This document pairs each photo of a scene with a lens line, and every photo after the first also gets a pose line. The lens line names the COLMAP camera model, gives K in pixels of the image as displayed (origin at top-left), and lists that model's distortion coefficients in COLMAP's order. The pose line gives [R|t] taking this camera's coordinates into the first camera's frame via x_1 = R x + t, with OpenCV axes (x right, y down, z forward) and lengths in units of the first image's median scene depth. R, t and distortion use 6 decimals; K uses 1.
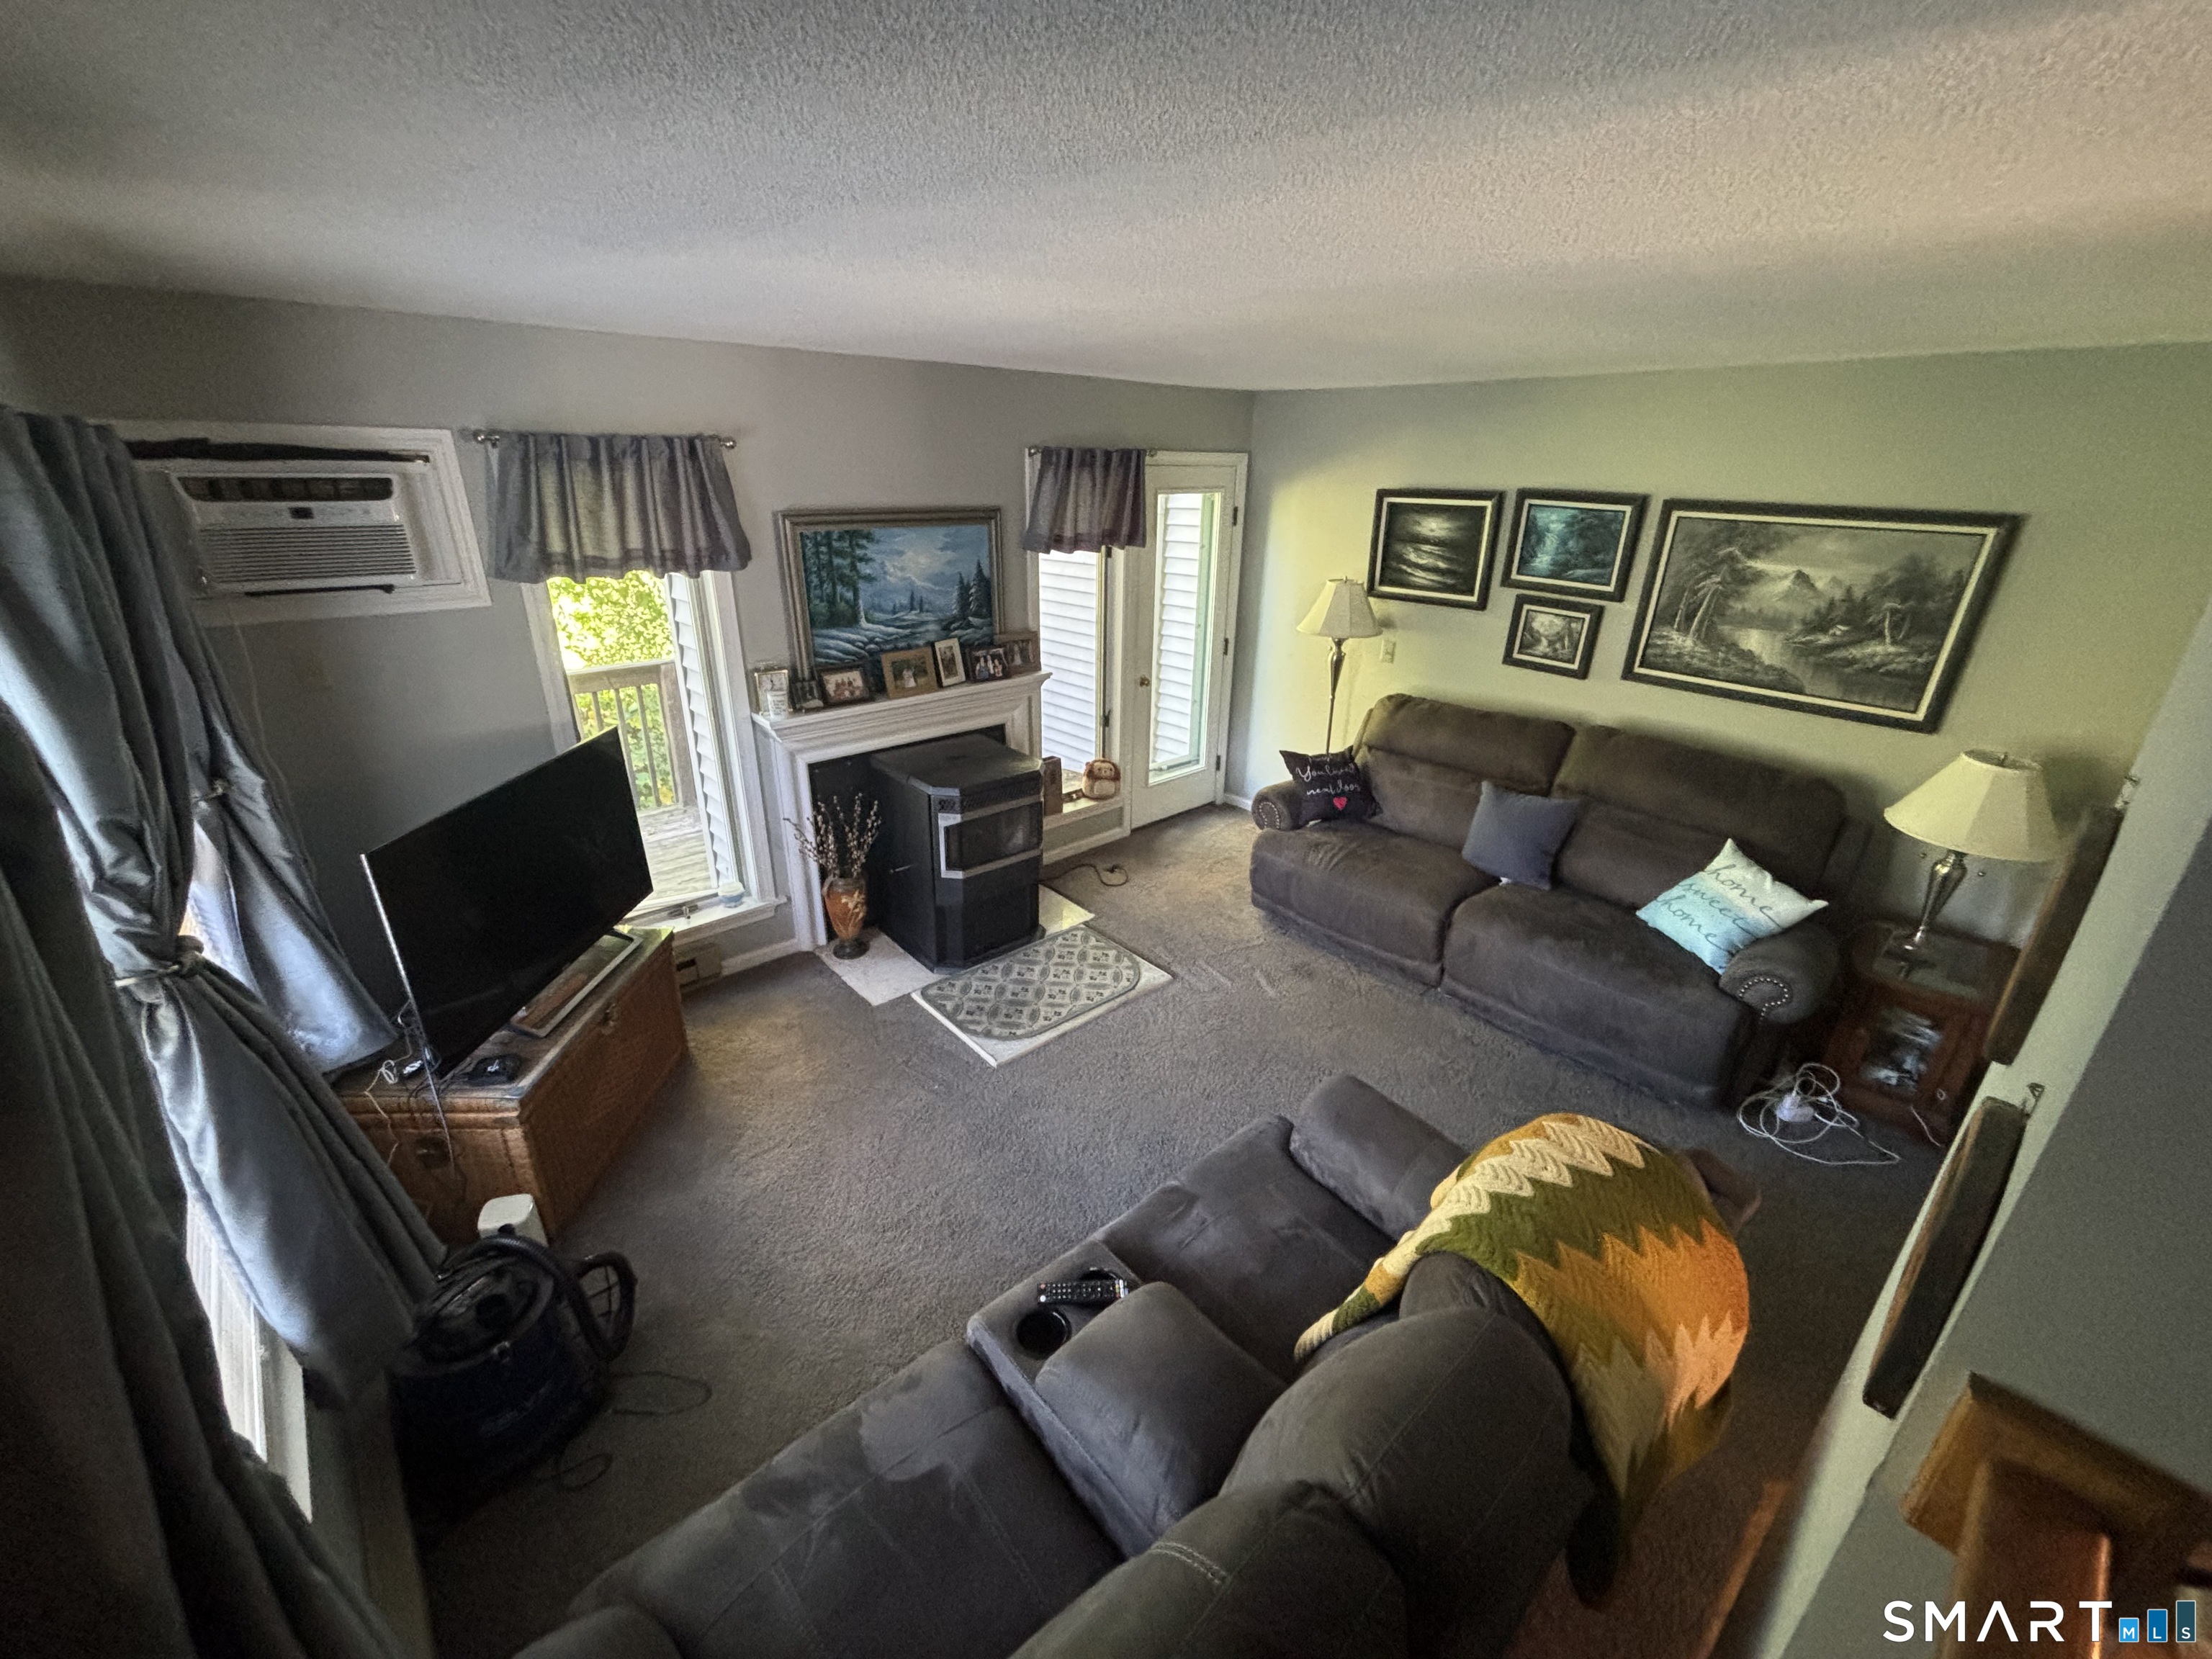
lens RADIAL K [[895.0, 0, 1107.2], [0, 895.0, 826.5], [0, 0, 1]] dist [0.002116, 0.000482]
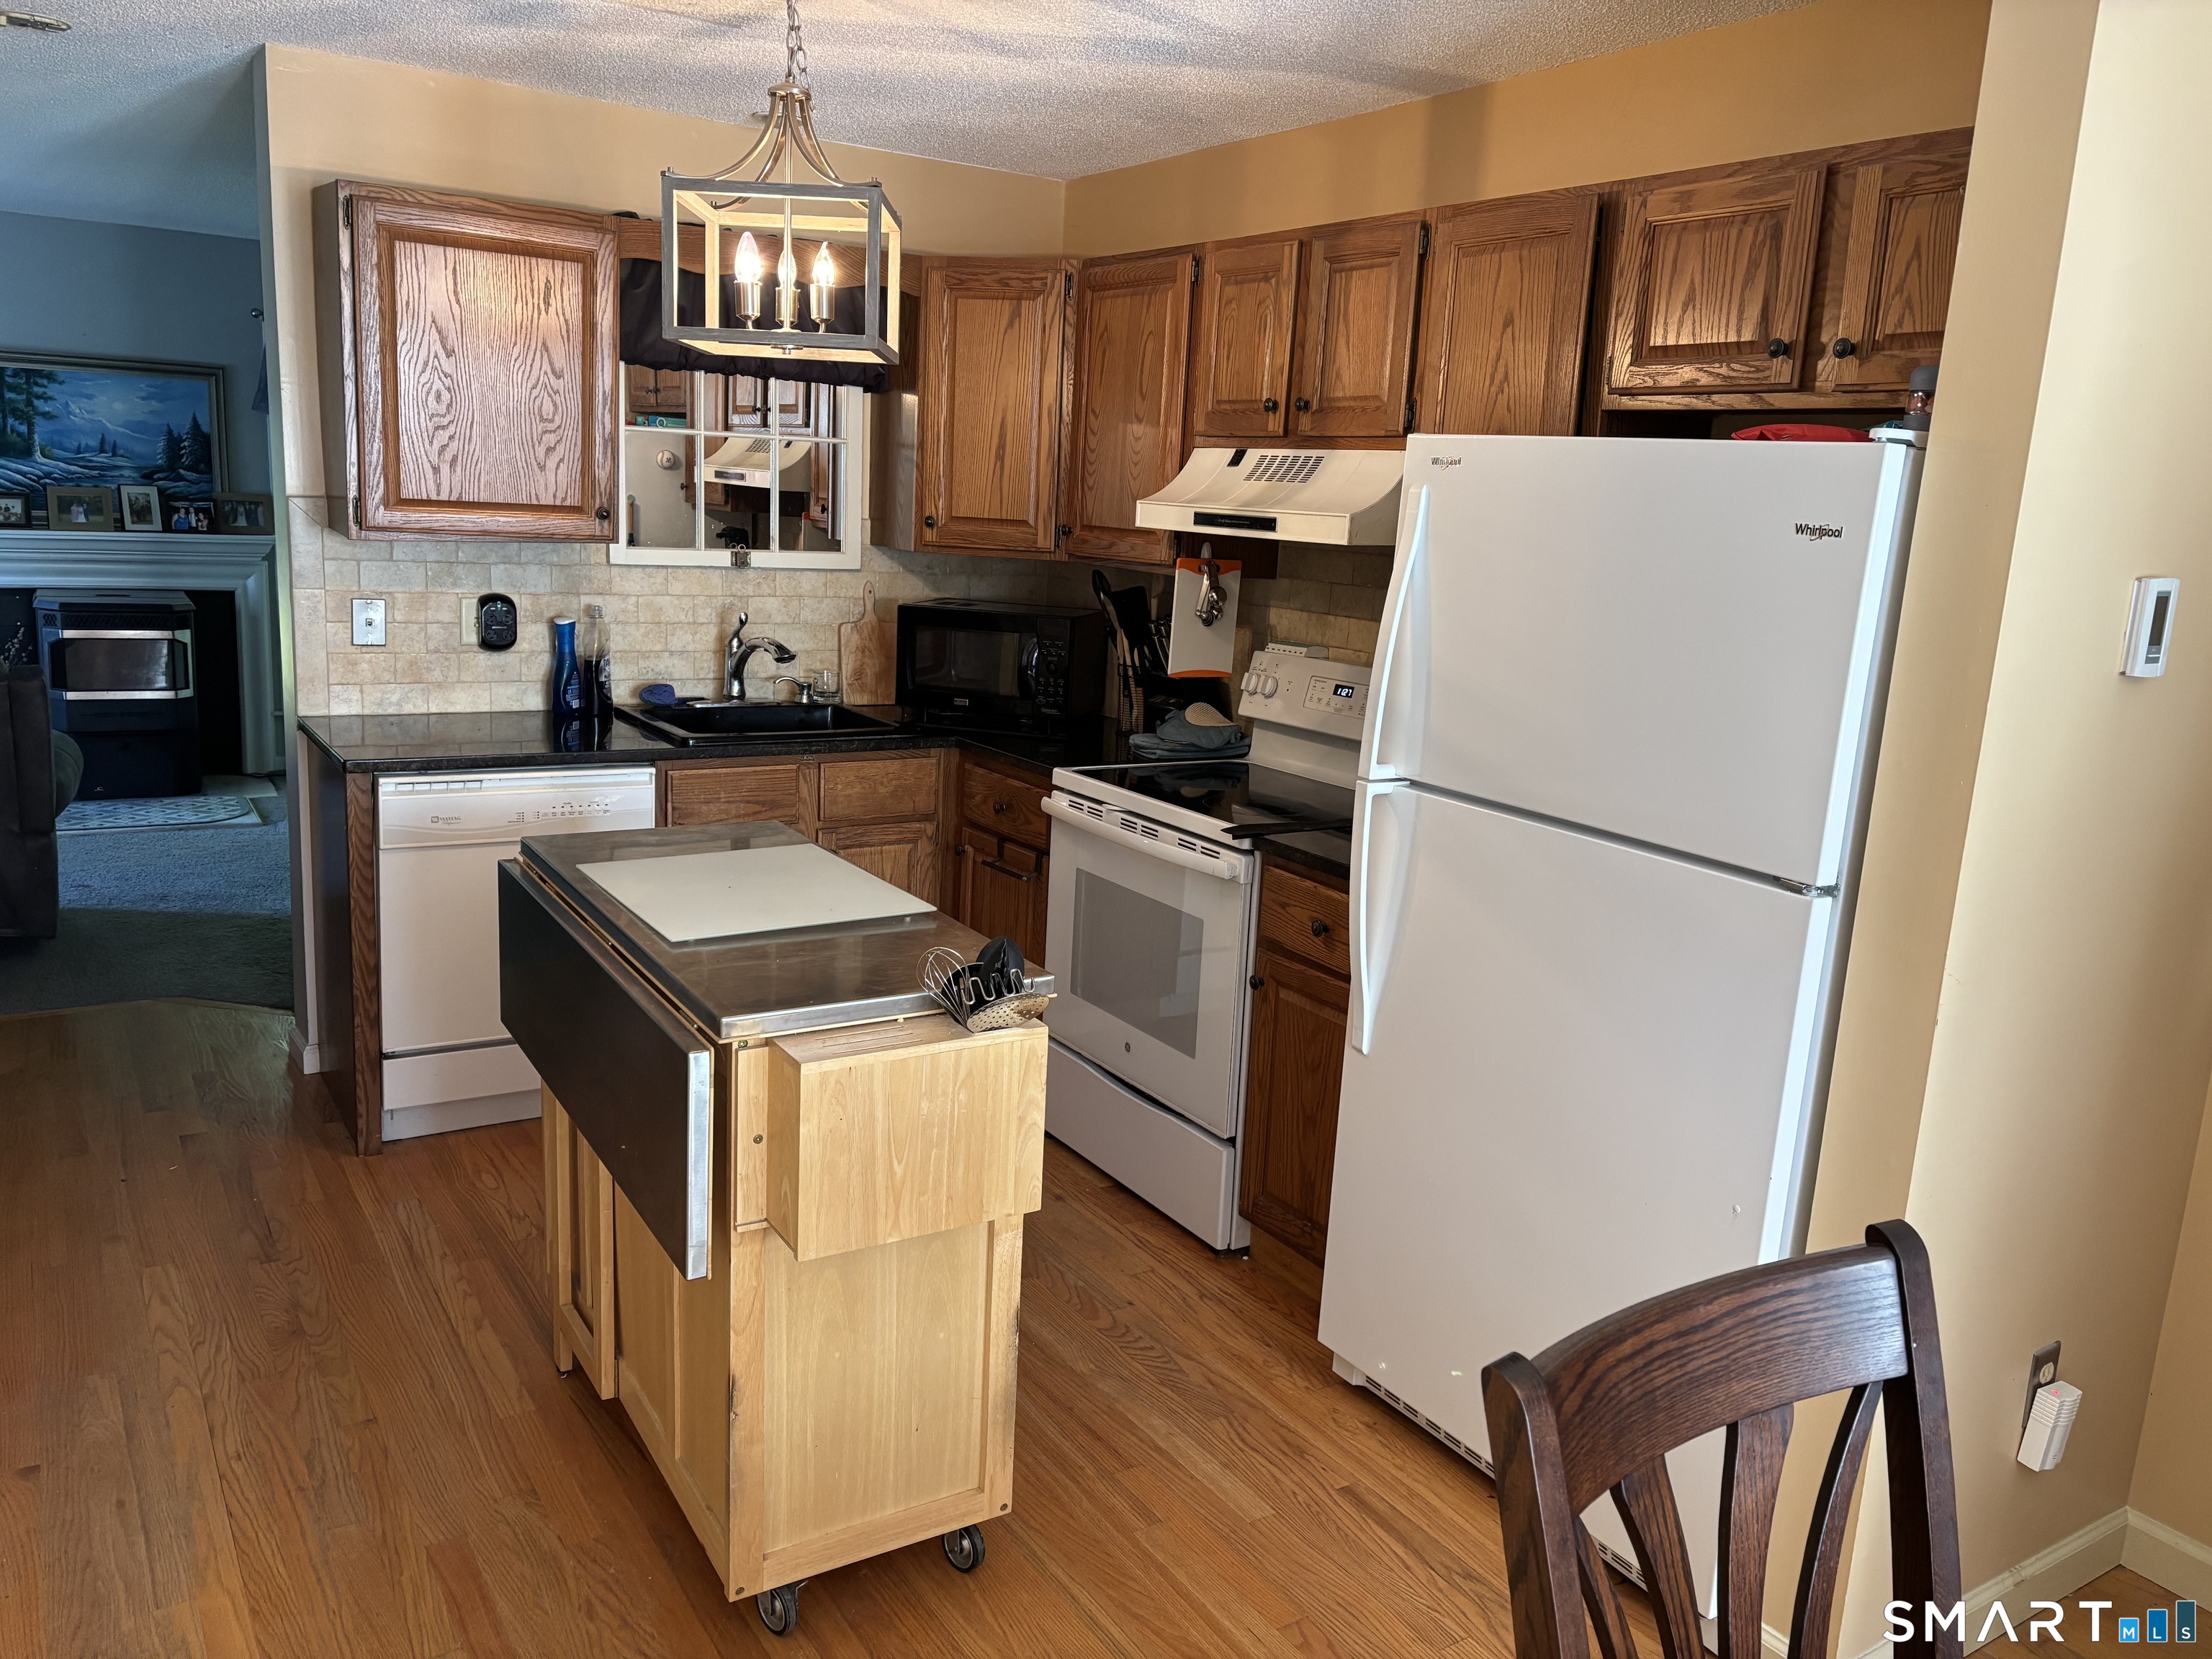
lens RADIAL K [[1668.6, 0, 1106.0], [0, 1668.6, 825.1], [0, 0, 1]] dist [0.048075, -0.036544]
pose [[0.985142, 0.065935, -0.158578, 1.207601], [-0.095333, 0.977989, -0.185607, 0.408414], [0.142850, 0.197967, 0.969744, -0.595779]]
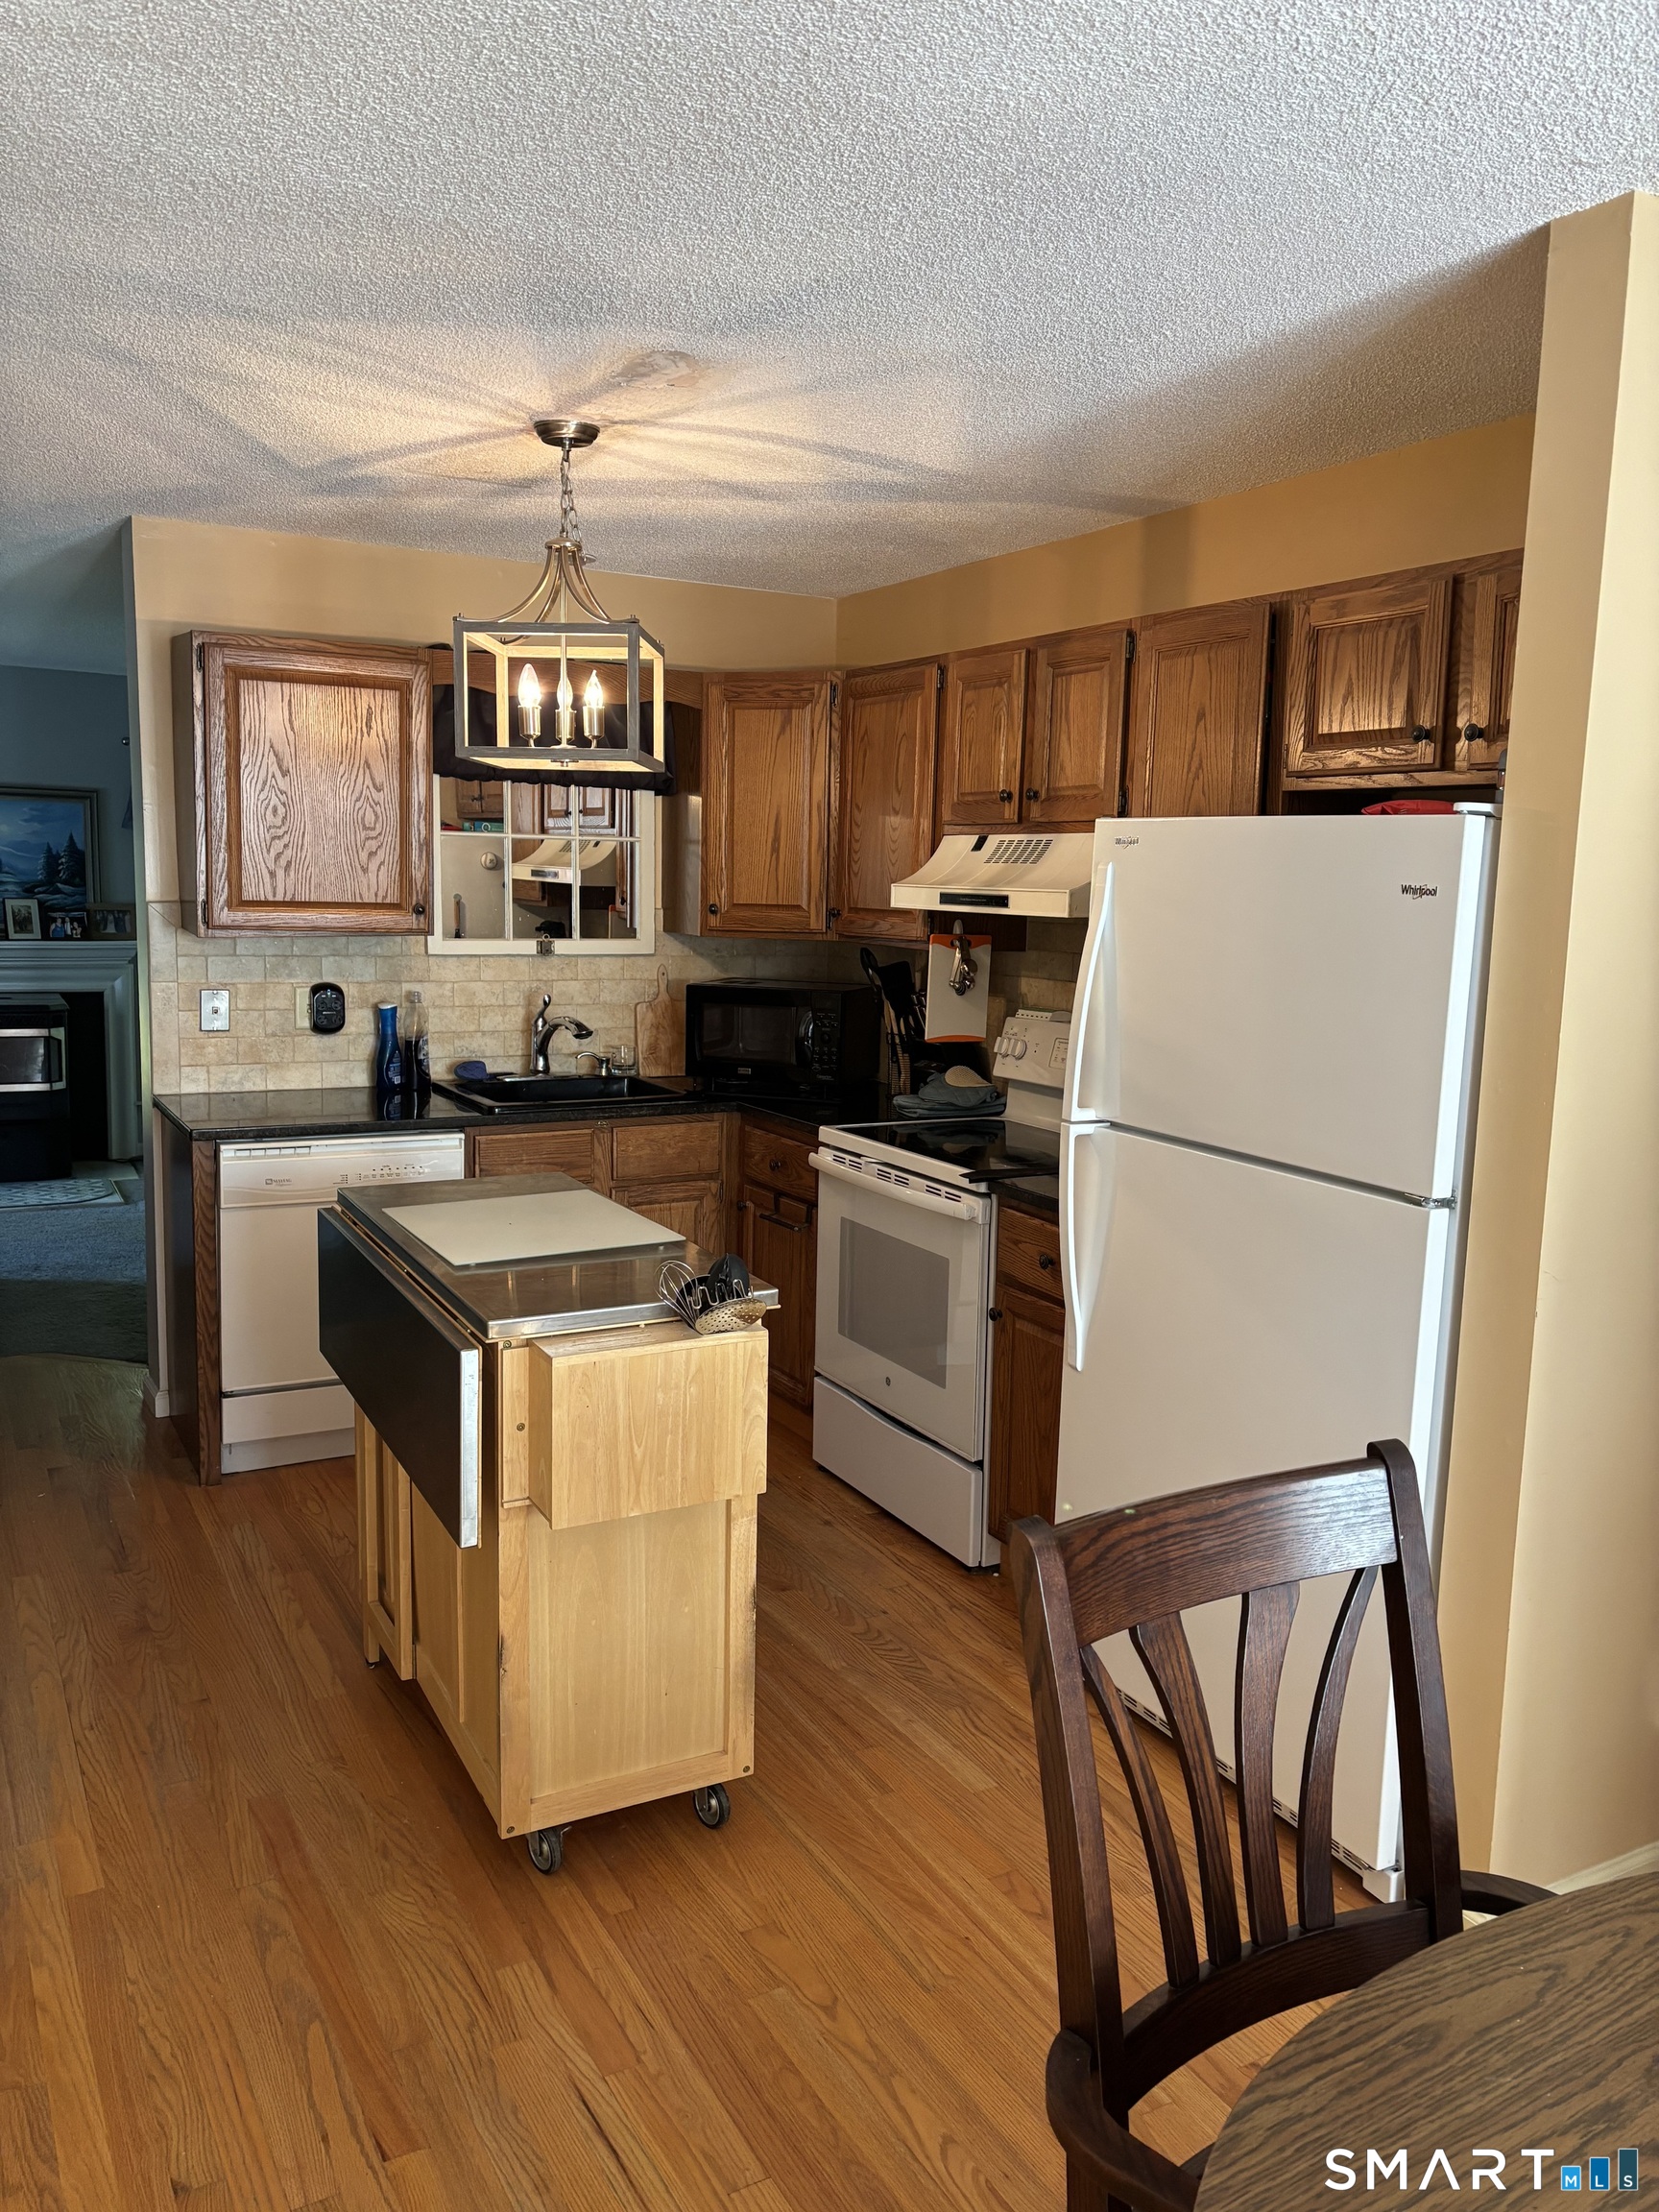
lens RADIAL K [[1668.6, 0, 834.0], [0, 1668.6, 1110.0], [0, 0, 1]] dist [0.048075, -0.036544]
pose [[0.972850, 0.037850, -0.228319, 1.271743], [-0.093642, 0.966549, -0.238774, 0.440837], [0.211644, 0.253672, 0.943852, -0.669284]]
